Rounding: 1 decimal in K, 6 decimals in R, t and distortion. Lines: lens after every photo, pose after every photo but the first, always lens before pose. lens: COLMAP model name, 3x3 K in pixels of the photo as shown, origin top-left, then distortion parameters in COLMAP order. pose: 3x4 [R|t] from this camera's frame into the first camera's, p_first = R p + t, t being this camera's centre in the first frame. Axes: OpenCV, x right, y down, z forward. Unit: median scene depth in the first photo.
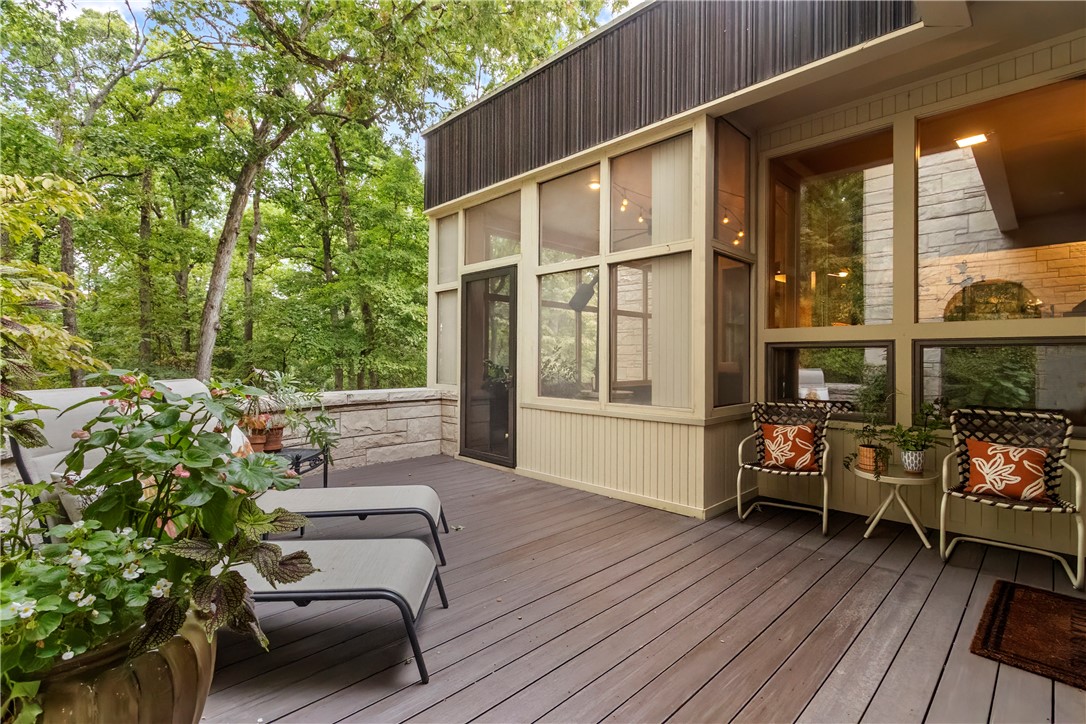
lens RADIAL K [[513.4, 0, 542.9], [0, 513.4, 361.5], [0, 0, 1]] dist [0.008510, -0.000968]
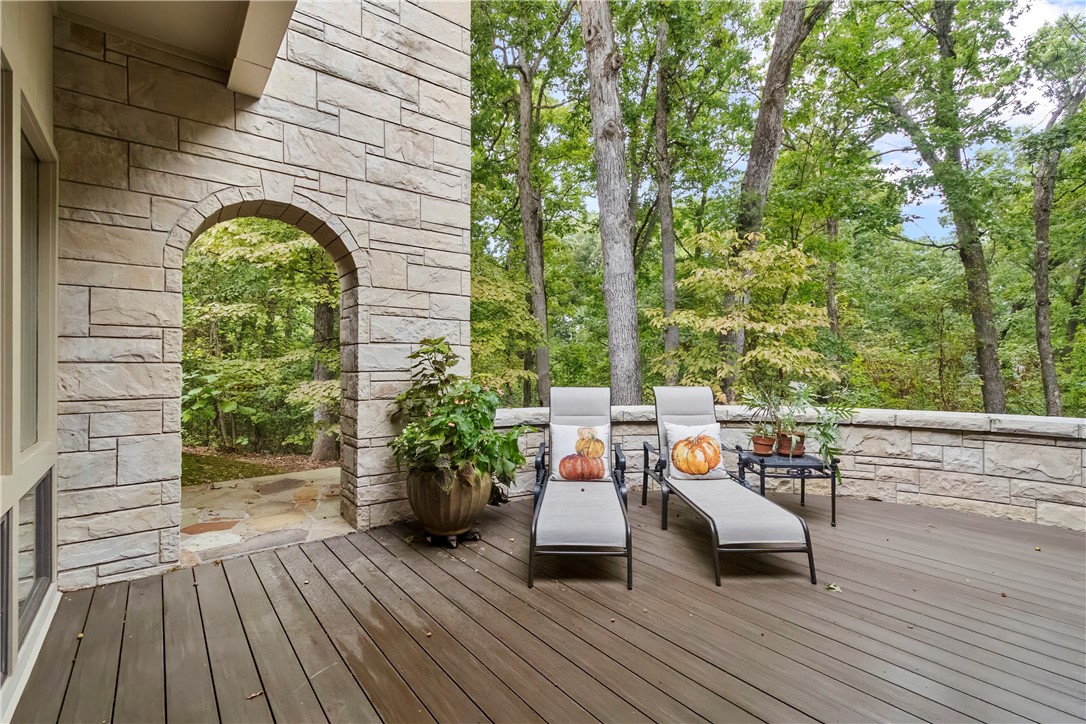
lens RADIAL K [[513.4, 0, 542.8], [0, 513.4, 364.0], [0, 0, 1]] dist [0.008510, -0.000968]
pose [[-0.122386, -0.008485, -0.992446, 0.445608], [0.000245, 0.999963, -0.008579, -0.008704], [0.992483, -0.001293, -0.122379, 0.437955]]
